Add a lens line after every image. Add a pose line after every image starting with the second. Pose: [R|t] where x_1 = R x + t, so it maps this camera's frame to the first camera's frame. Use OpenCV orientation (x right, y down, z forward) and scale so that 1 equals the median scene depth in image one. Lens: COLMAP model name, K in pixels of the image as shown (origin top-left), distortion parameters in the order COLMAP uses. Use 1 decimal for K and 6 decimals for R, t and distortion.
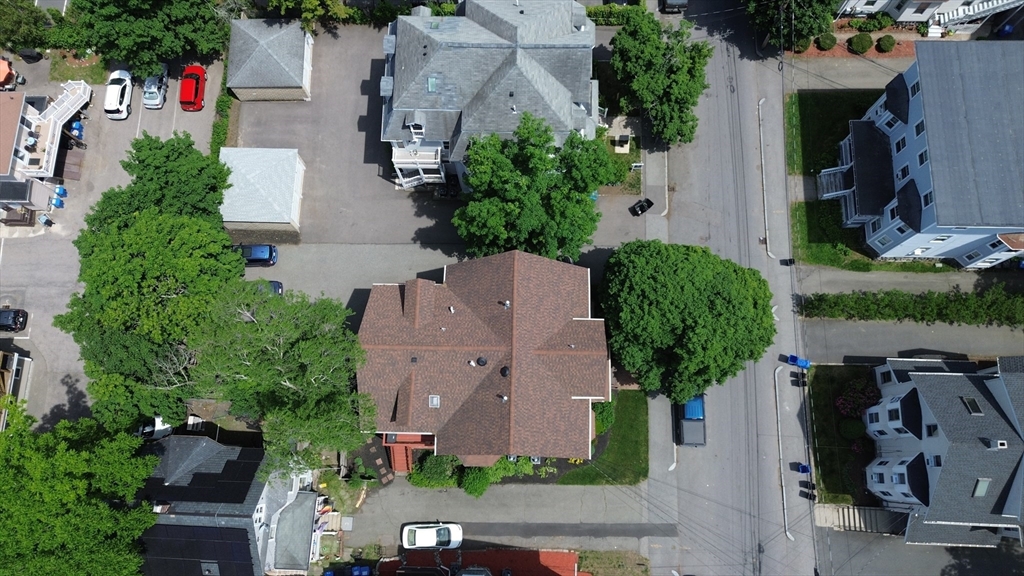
lens RADIAL K [[727.1, 0, 512.0], [0, 727.1, 288.0], [0, 0, 1]] dist [0.088279, -0.088624]
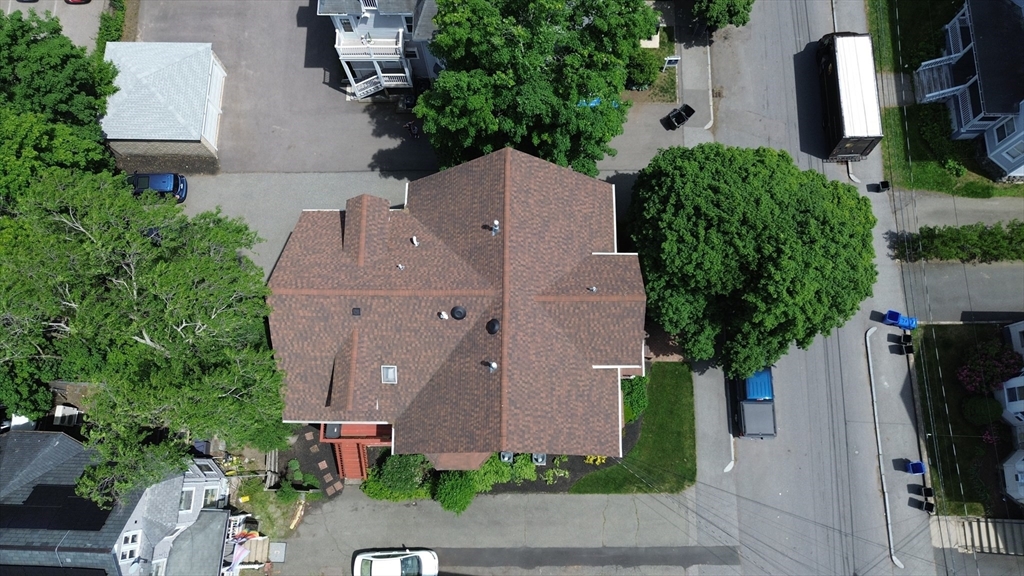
lens RADIAL K [[727.1, 0, 512.0], [0, 727.1, 288.0], [0, 0, 1]] dist [0.088279, -0.088624]
pose [[0.999919, -0.011240, 0.005897, 0.003083], [0.011245, 0.999936, -0.000769, 0.066174], [-0.005888, 0.000835, 0.999982, 0.278877]]
